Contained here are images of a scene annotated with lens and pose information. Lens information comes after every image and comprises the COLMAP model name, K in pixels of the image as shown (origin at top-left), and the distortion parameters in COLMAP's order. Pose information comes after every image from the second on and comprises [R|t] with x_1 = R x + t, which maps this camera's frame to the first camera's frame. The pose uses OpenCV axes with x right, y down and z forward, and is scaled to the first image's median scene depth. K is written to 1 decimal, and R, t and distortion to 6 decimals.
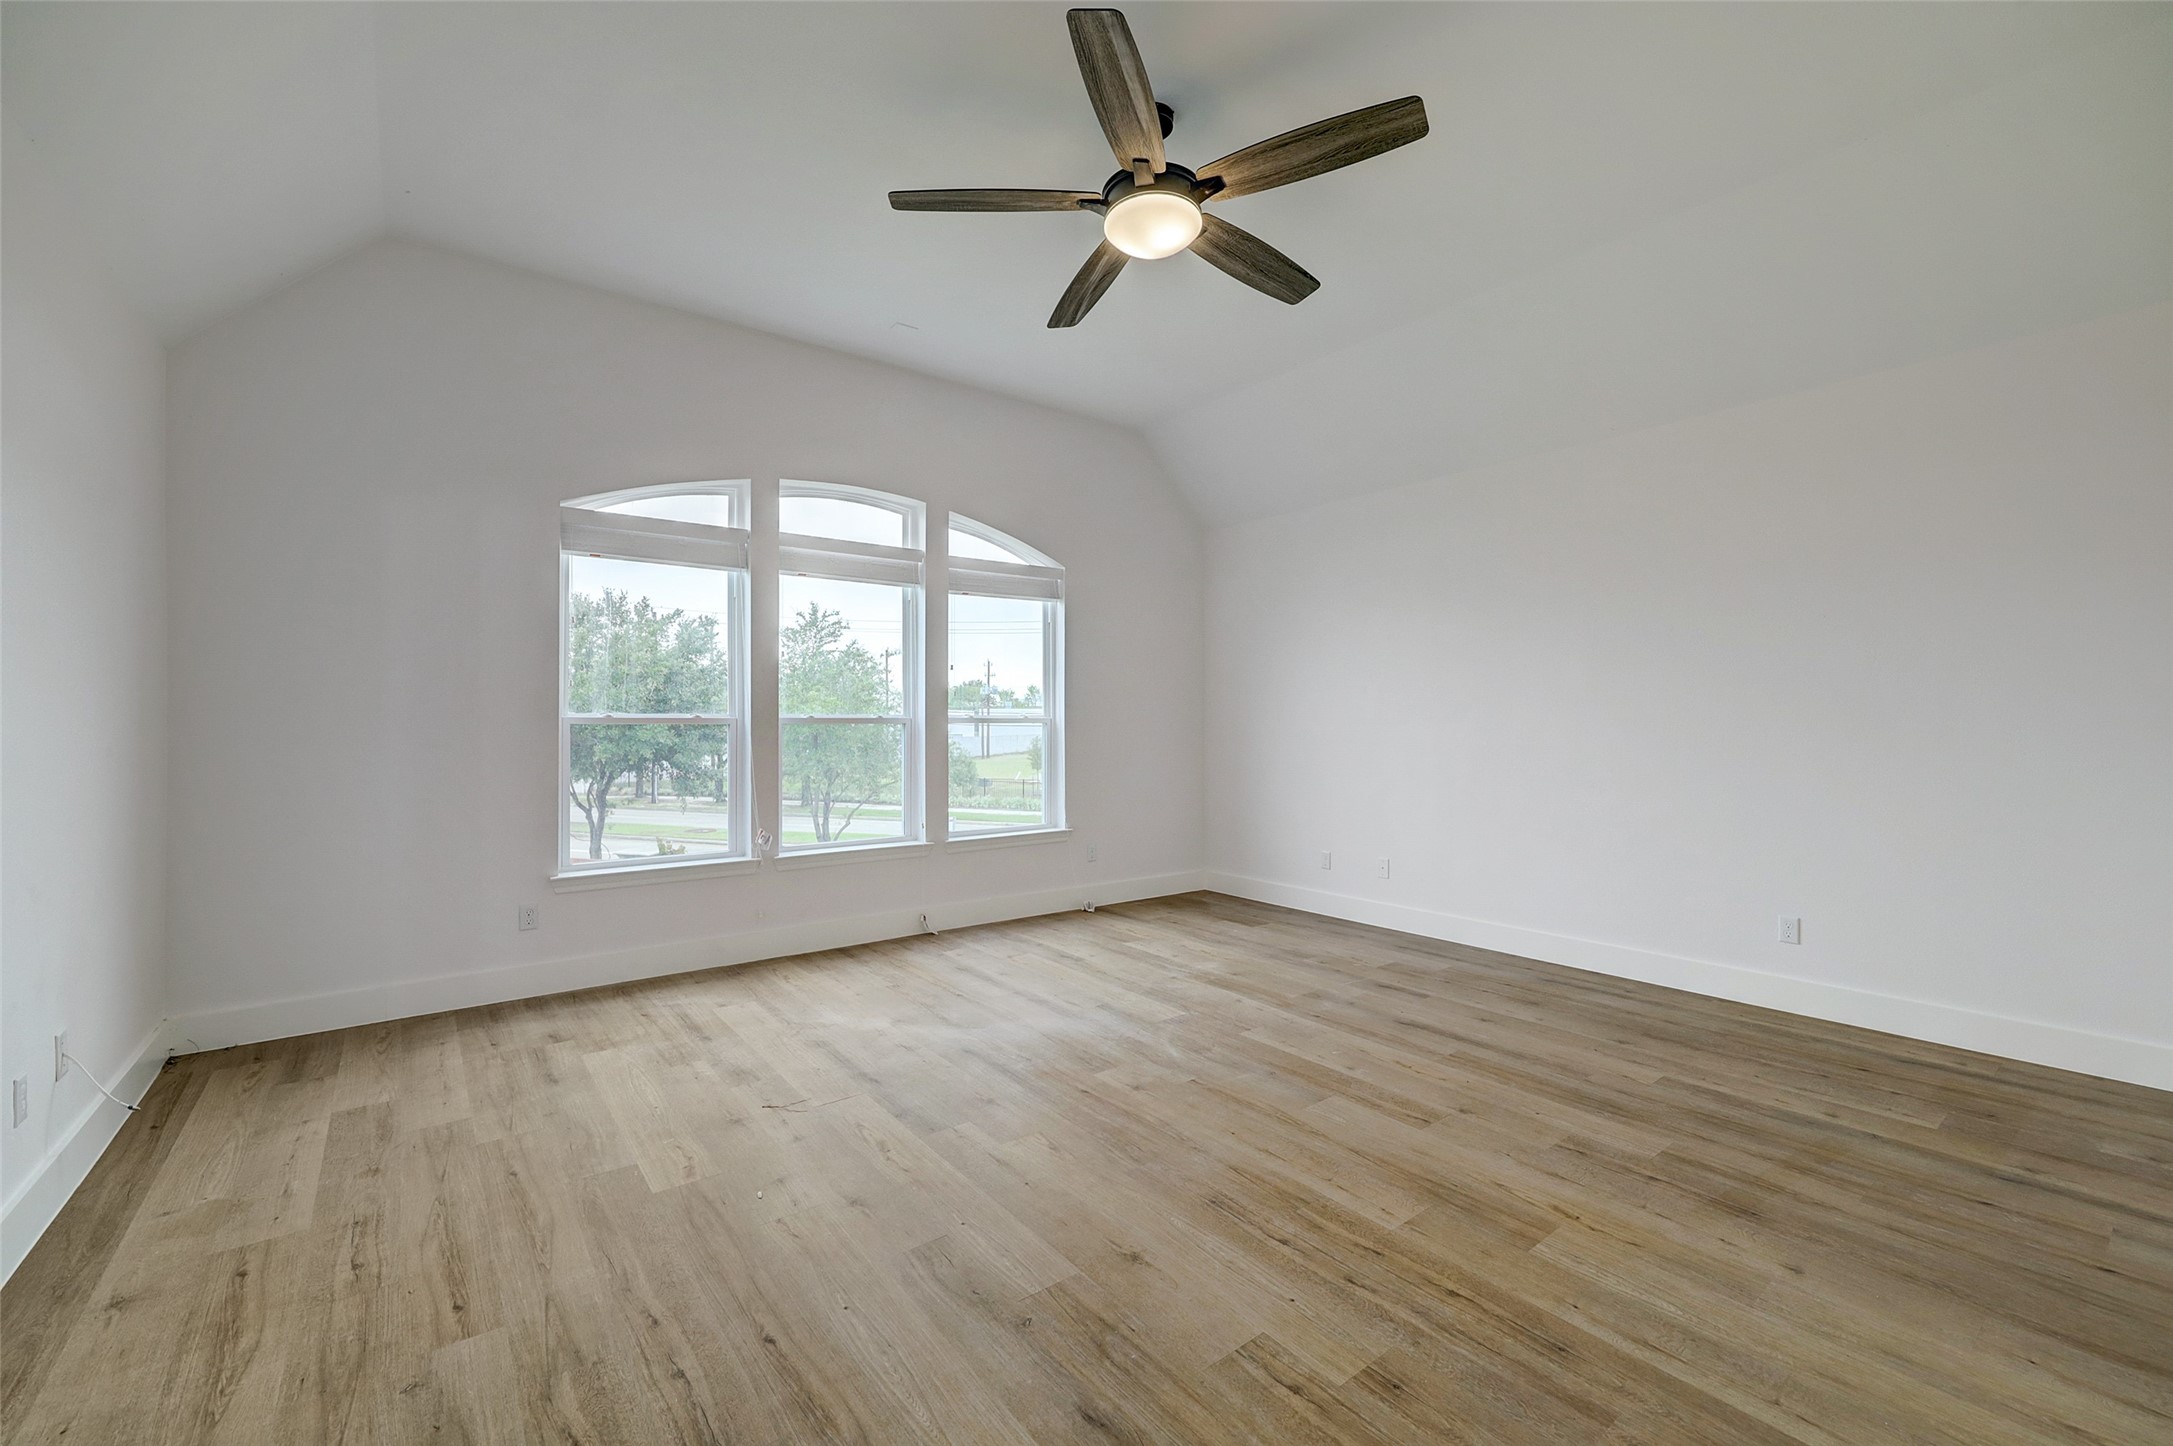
lens RADIAL K [[885.2, 0, 1073.1], [0, 885.2, 725.6], [0, 0, 1]] dist [-0.000189, -0.000020]
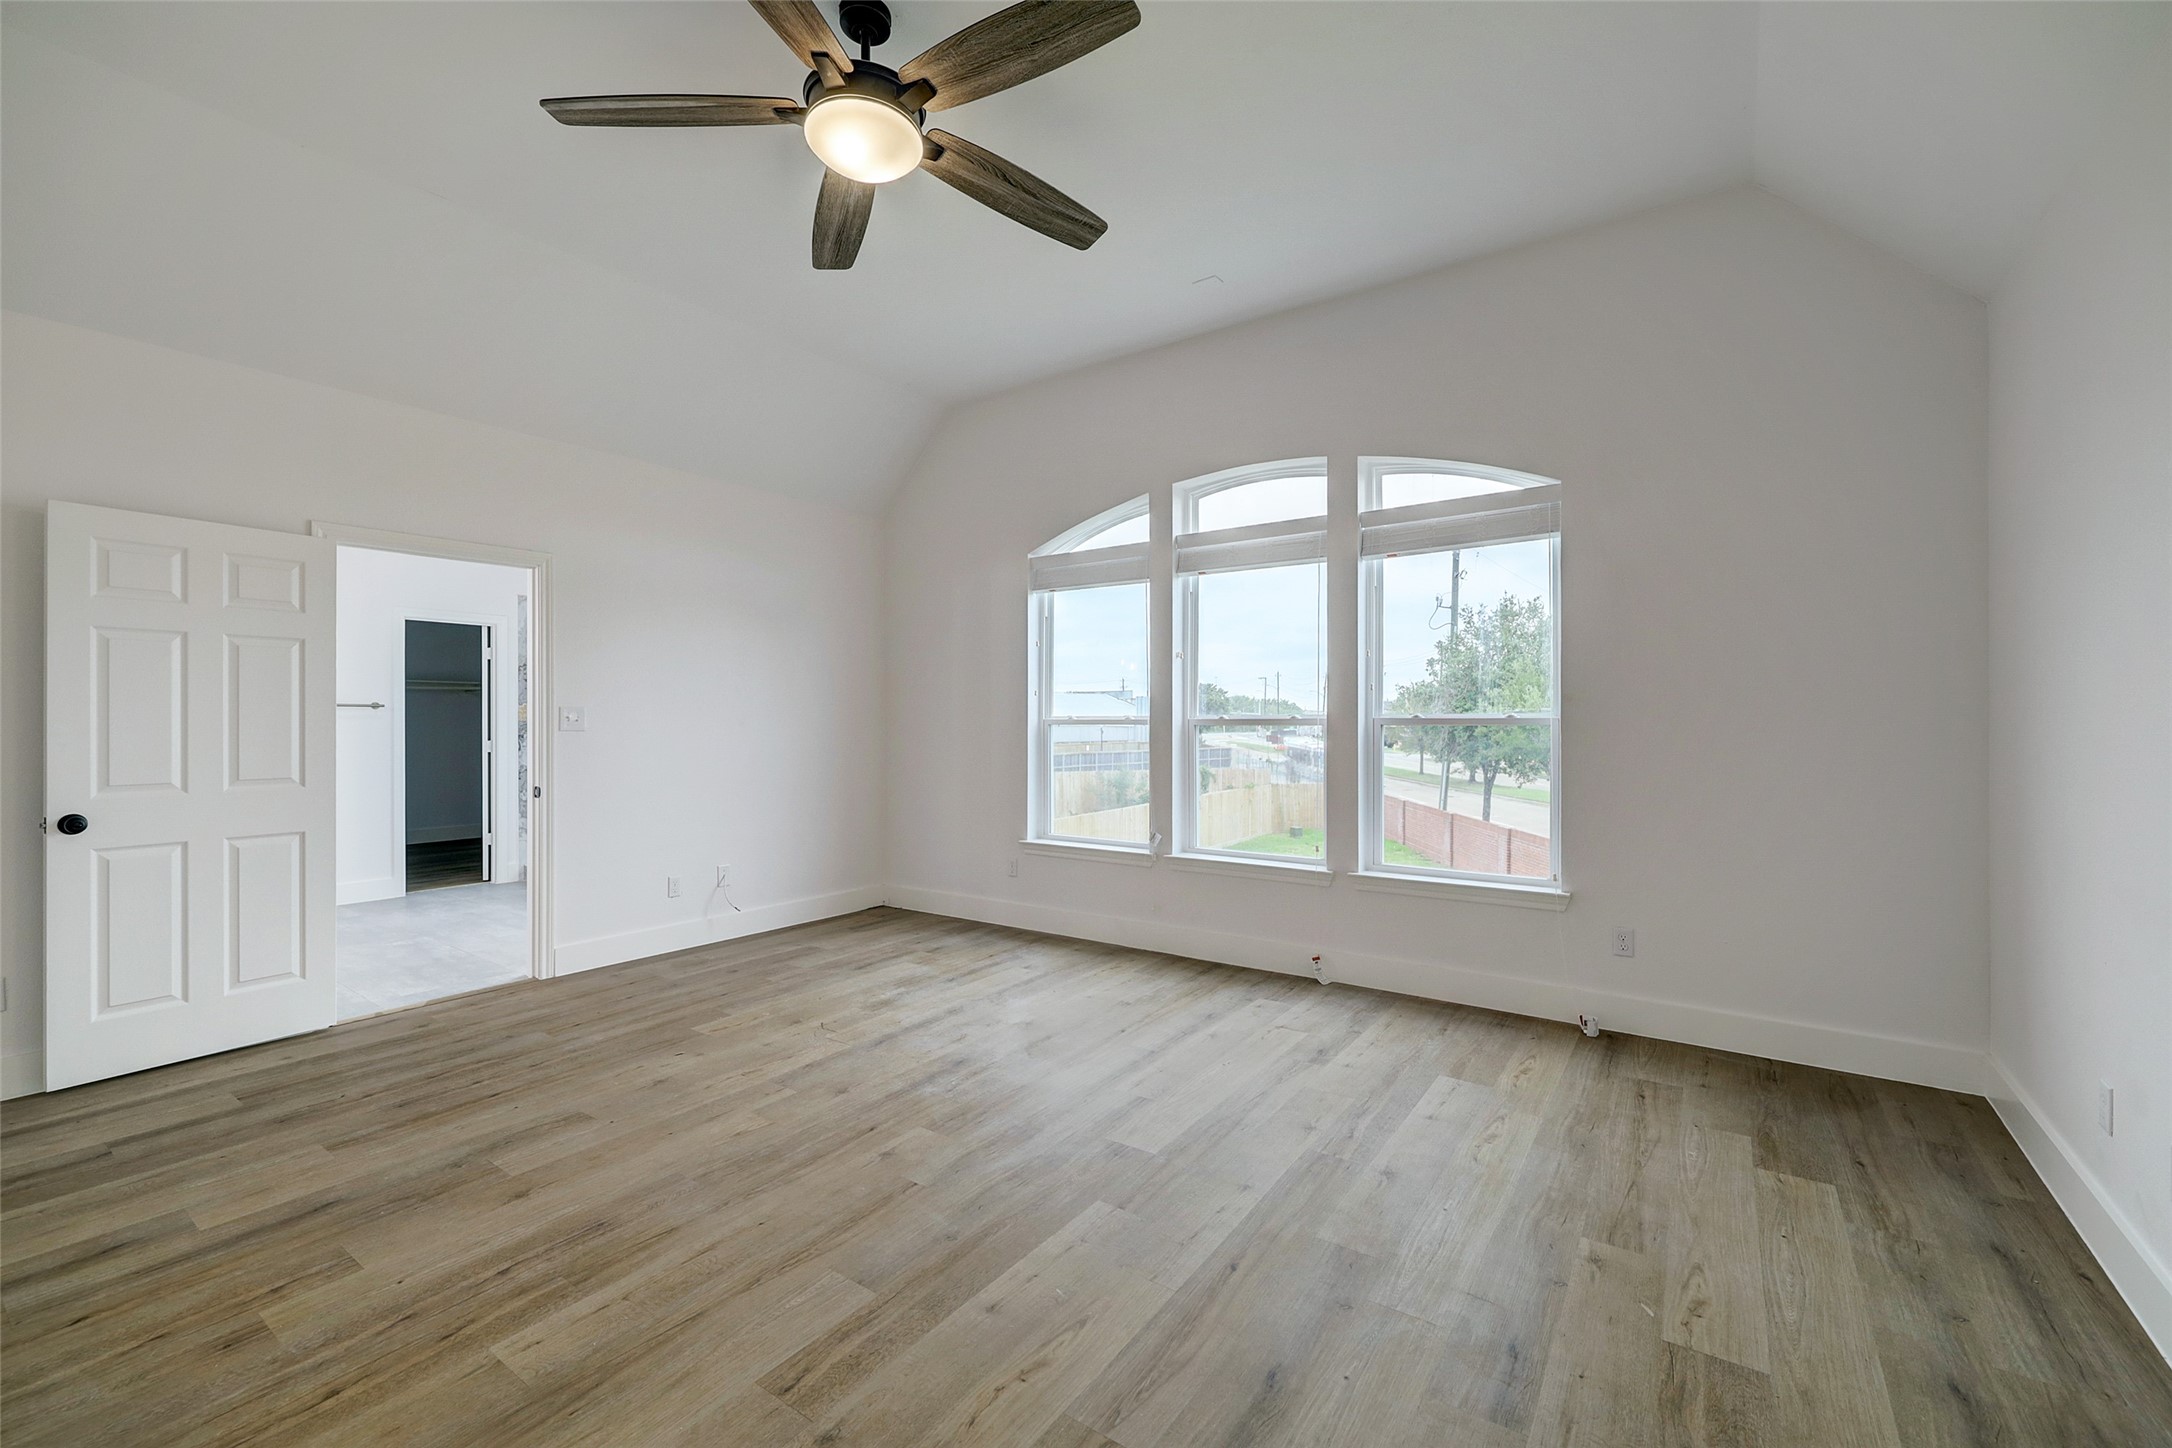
lens RADIAL K [[884.8, 0, 1076.3], [0, 884.8, 723.1], [0, 0, 1]] dist [-0.000189, -0.000020]
pose [[0.303484, 0.002182, -0.952834, 0.893786], [-0.002626, 0.999995, 0.001454, -0.007367], [0.952833, 0.002061, 0.303489, 0.870494]]
